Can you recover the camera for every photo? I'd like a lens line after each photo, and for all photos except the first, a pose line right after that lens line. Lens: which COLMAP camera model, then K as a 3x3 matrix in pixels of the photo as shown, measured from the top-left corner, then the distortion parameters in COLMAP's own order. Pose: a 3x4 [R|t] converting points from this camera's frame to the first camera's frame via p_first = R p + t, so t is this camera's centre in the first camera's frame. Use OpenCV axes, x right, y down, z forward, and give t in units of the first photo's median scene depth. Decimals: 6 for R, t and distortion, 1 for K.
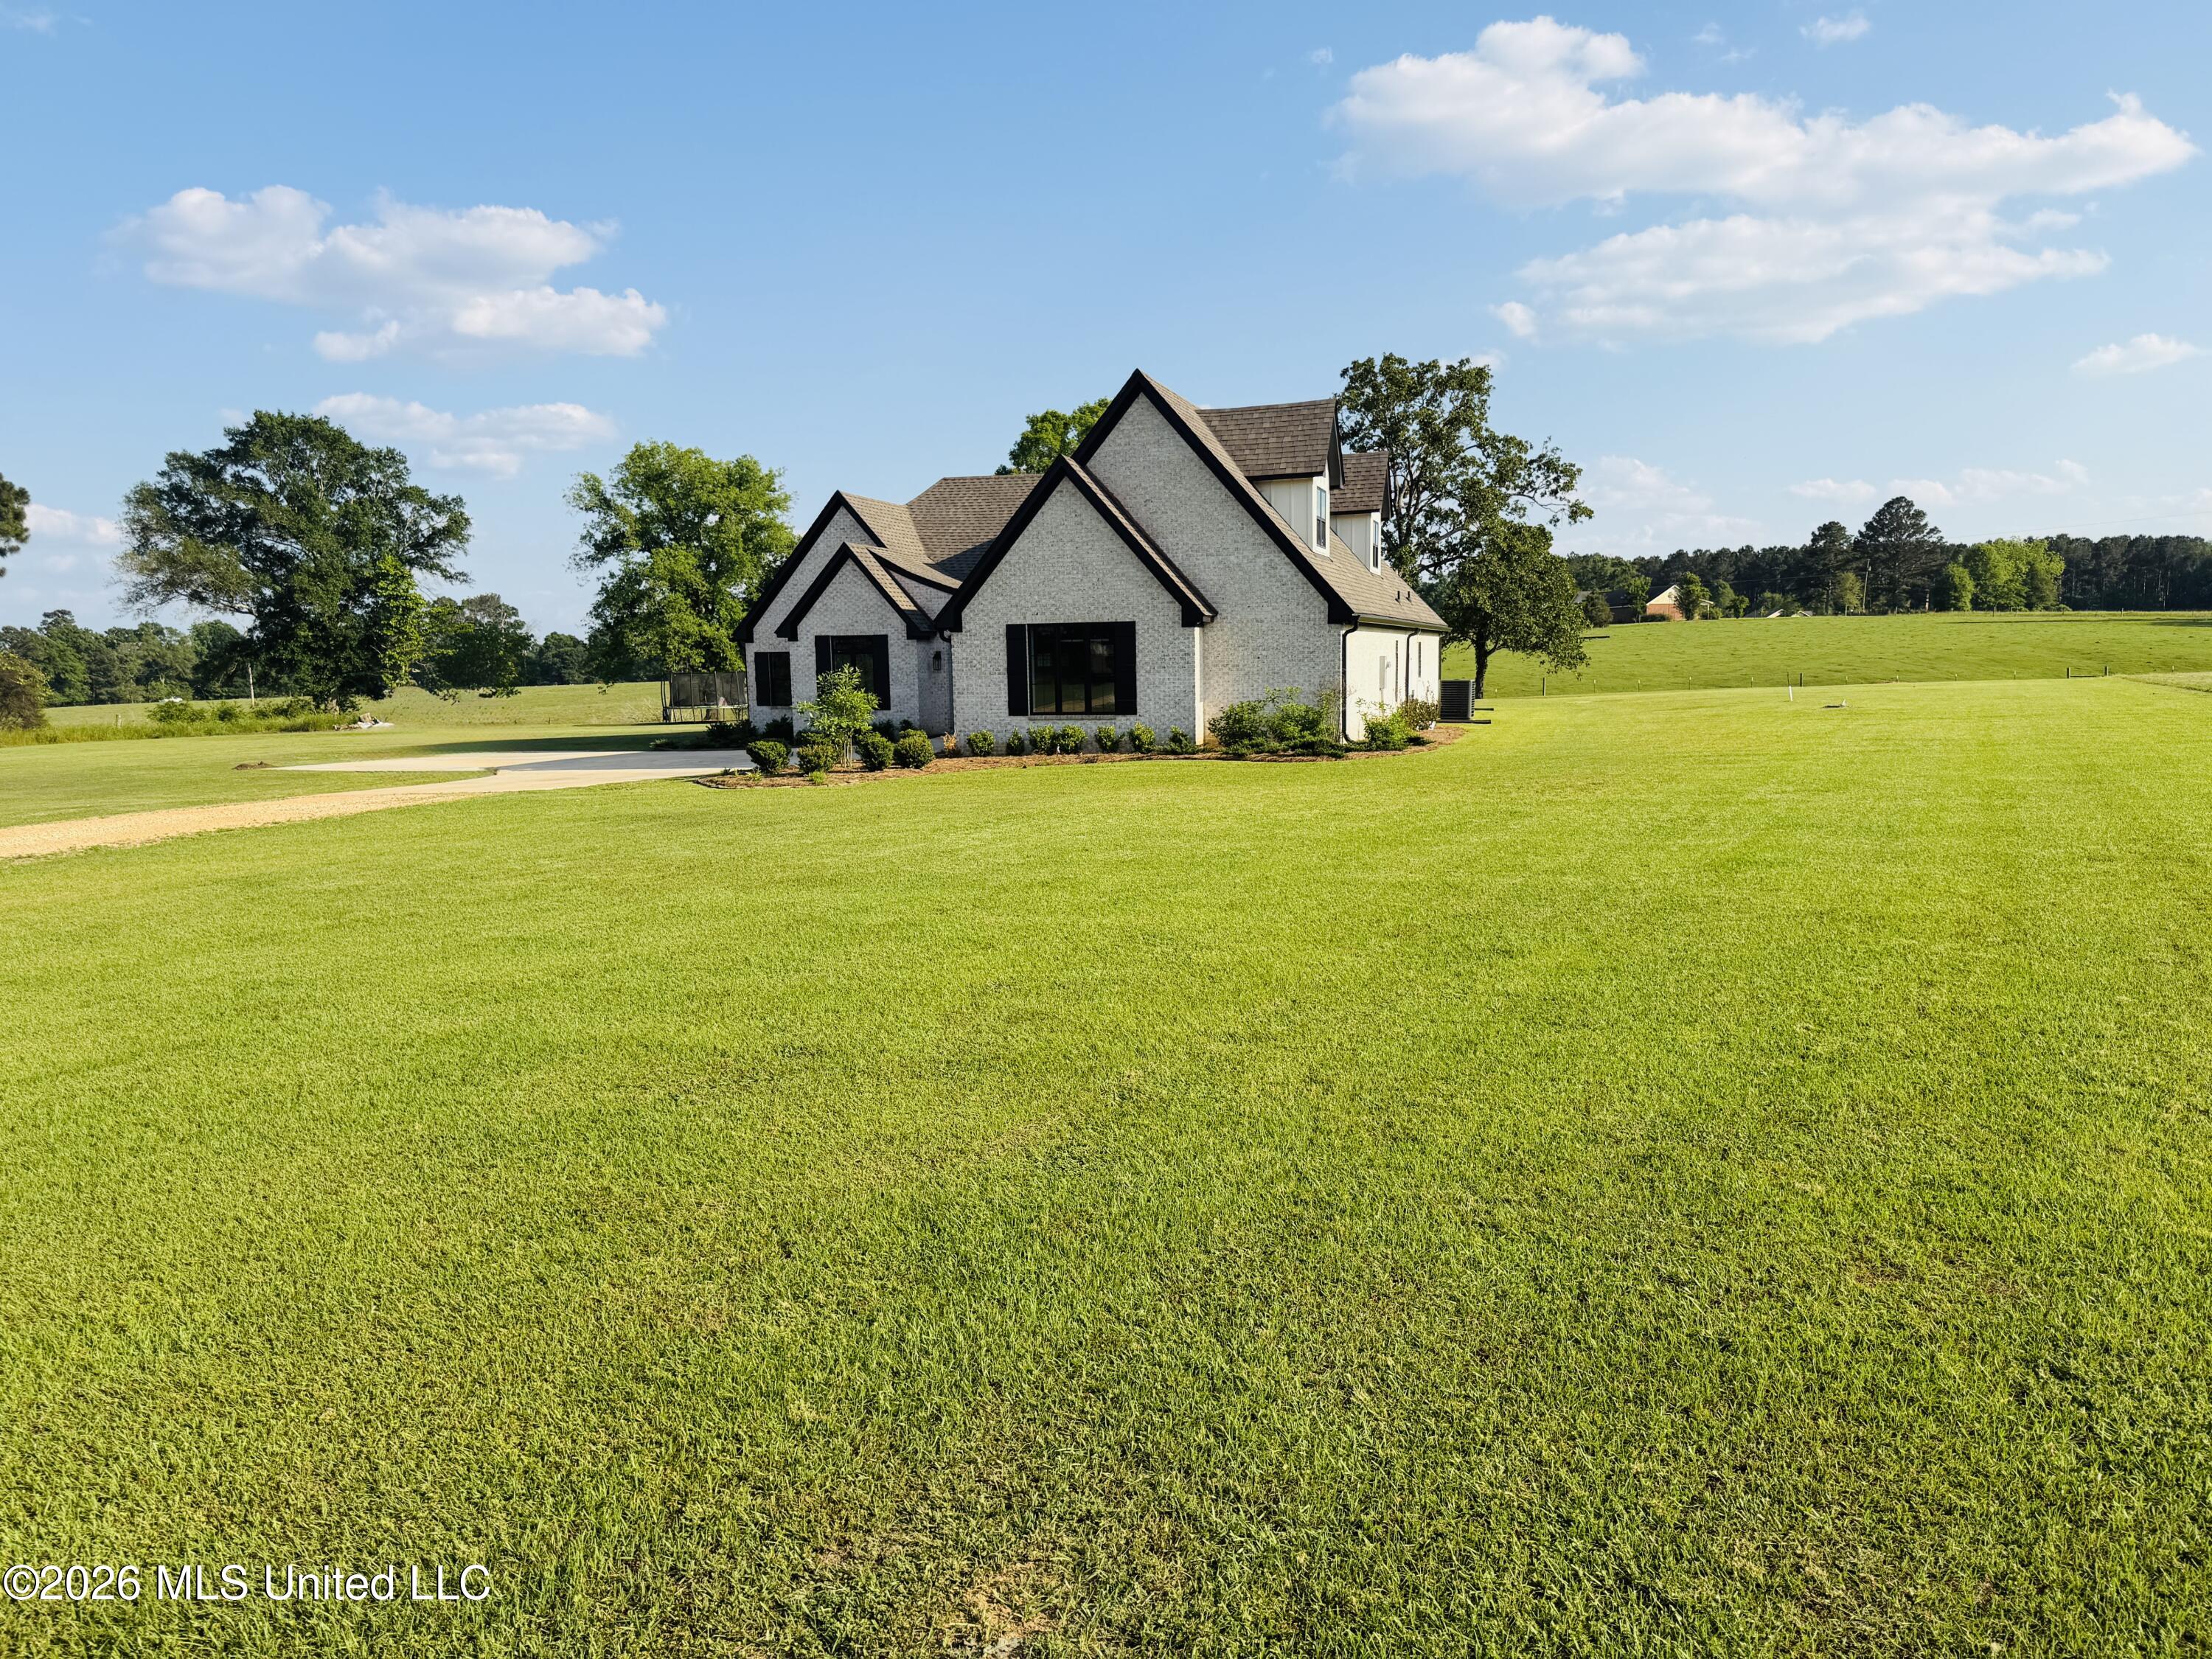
lens RADIAL K [[1548.2, 0, 1090.7], [0, 1548.2, 915.4], [0, 0, 1]] dist [0.093418, -0.089931]
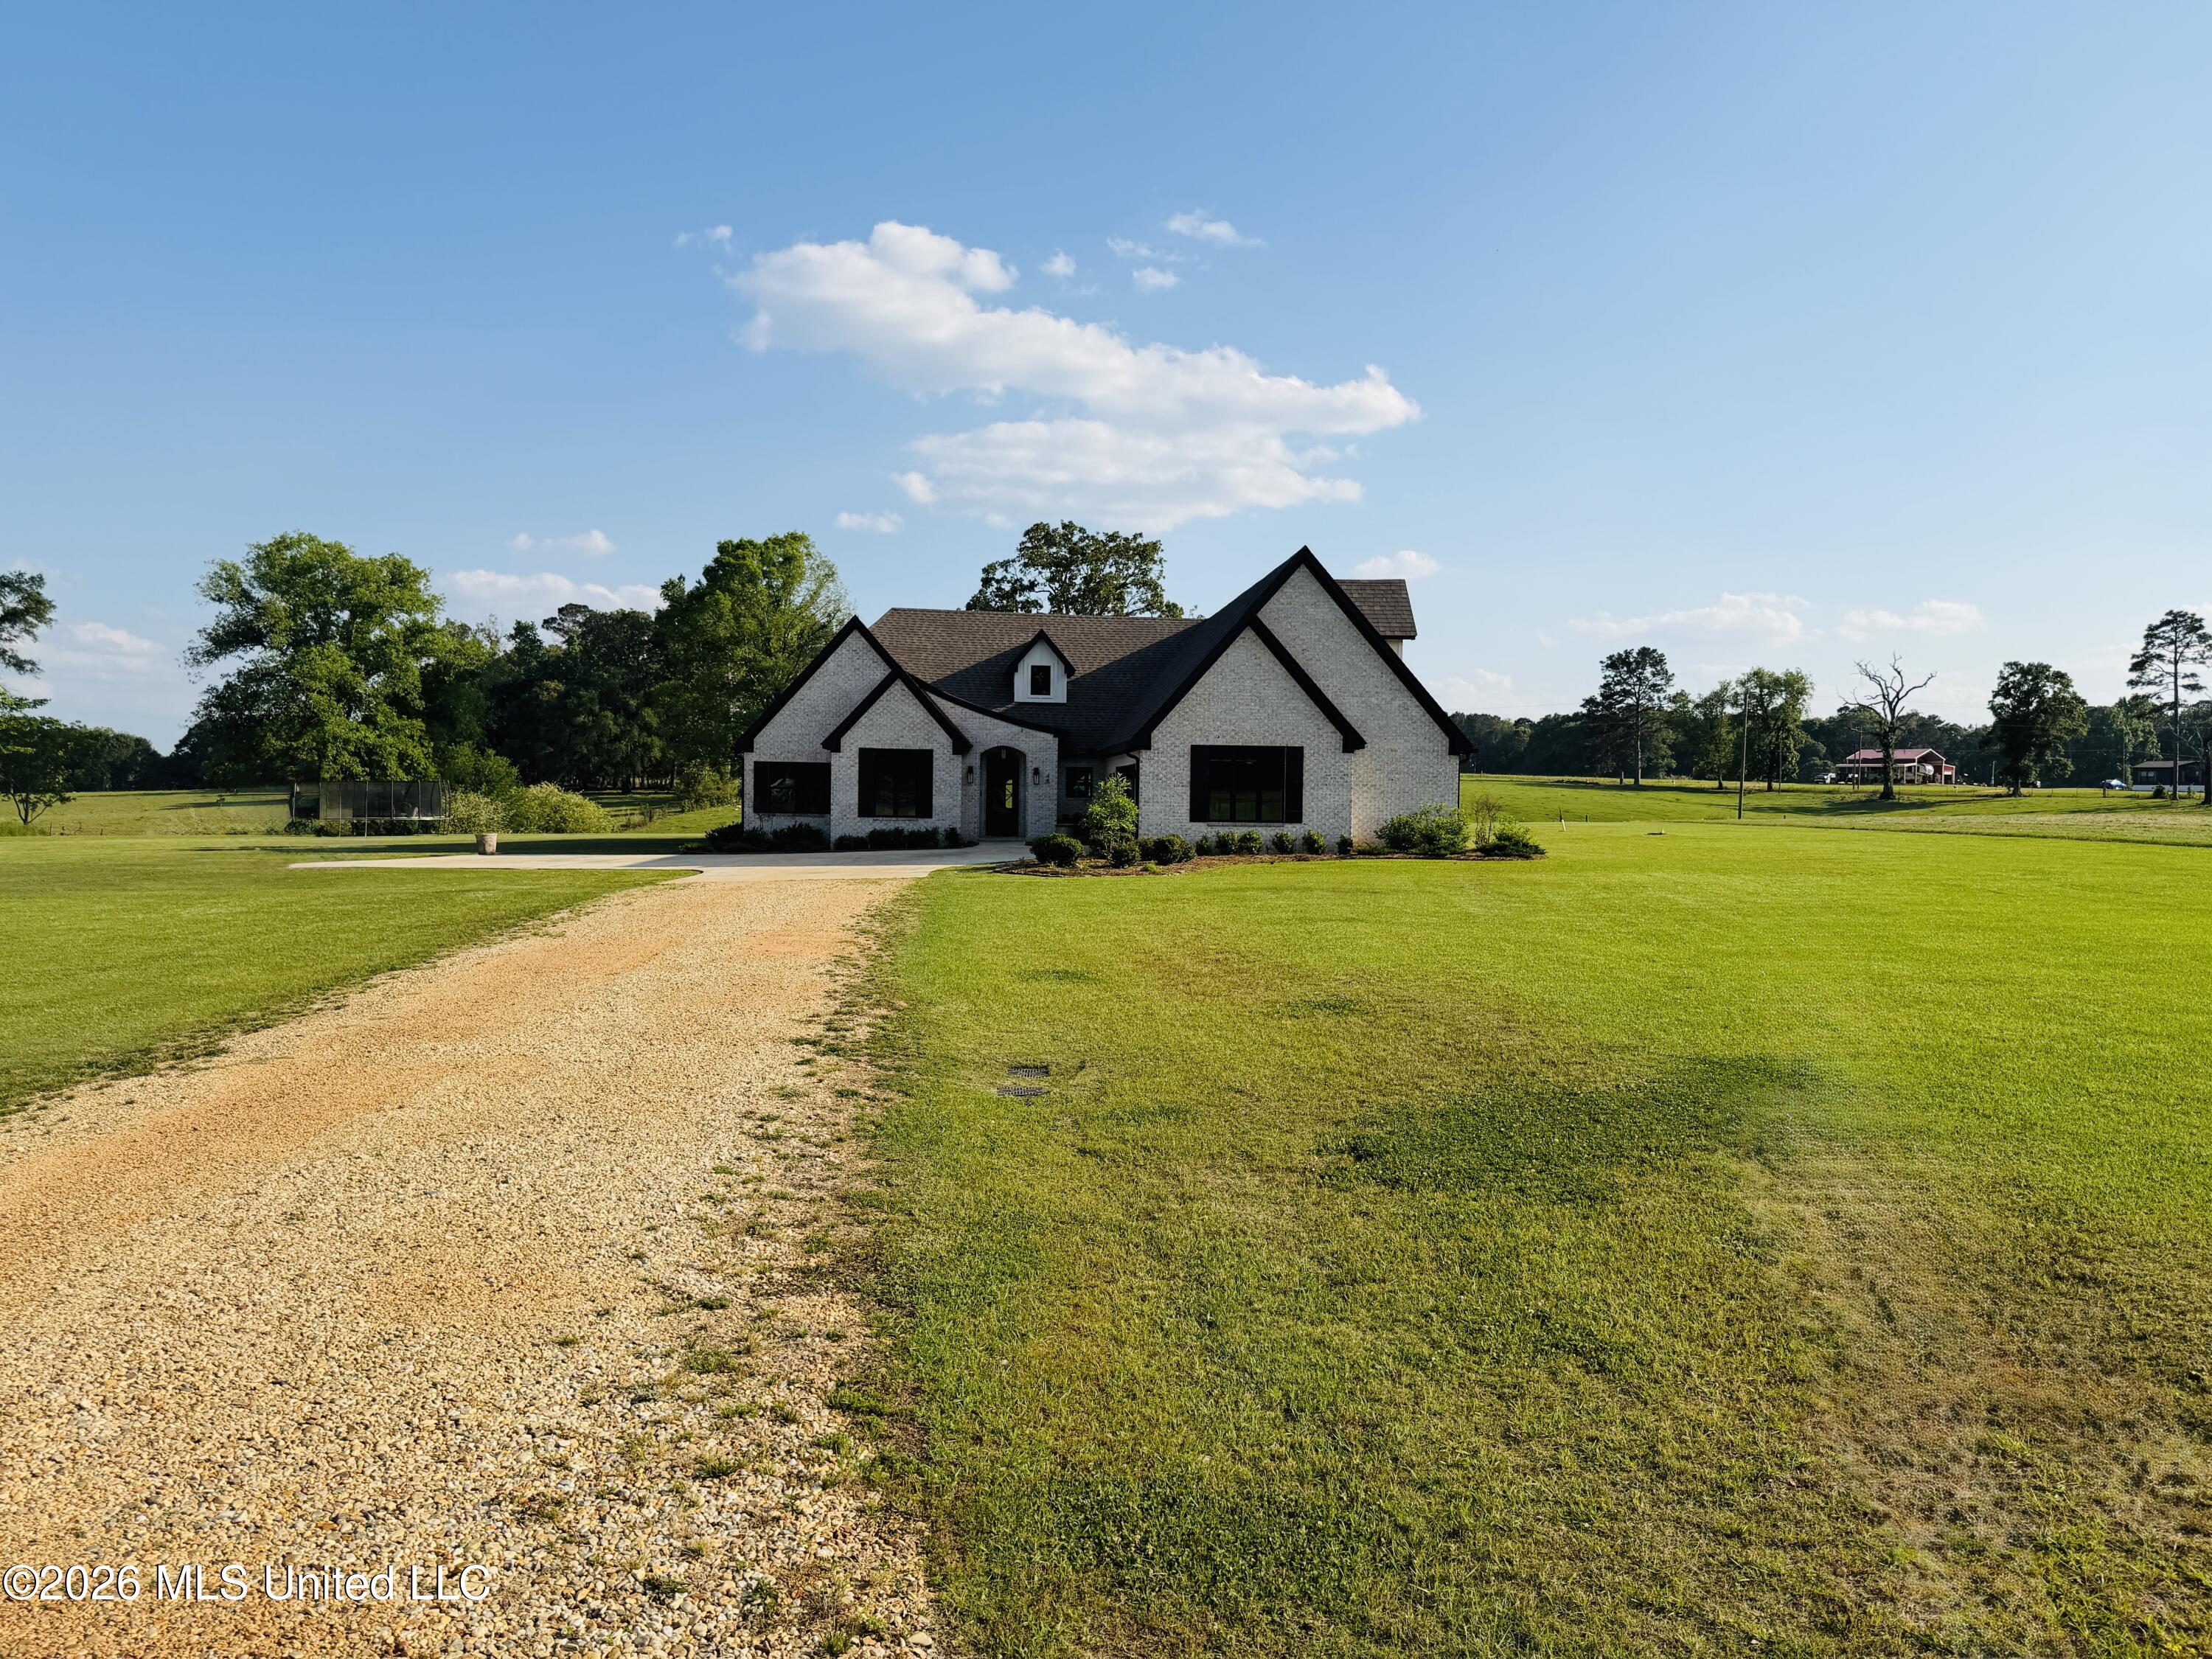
lens RADIAL K [[1548.2, 0, 1130.3], [0, 1548.2, 828.4], [0, 0, 1]] dist [0.093418, -0.089931]
pose [[0.919264, 0.017021, 0.393274, -0.403332], [0.037613, 0.990696, -0.130796, 0.018509], [-0.391841, 0.135028, 0.910070, -0.023554]]
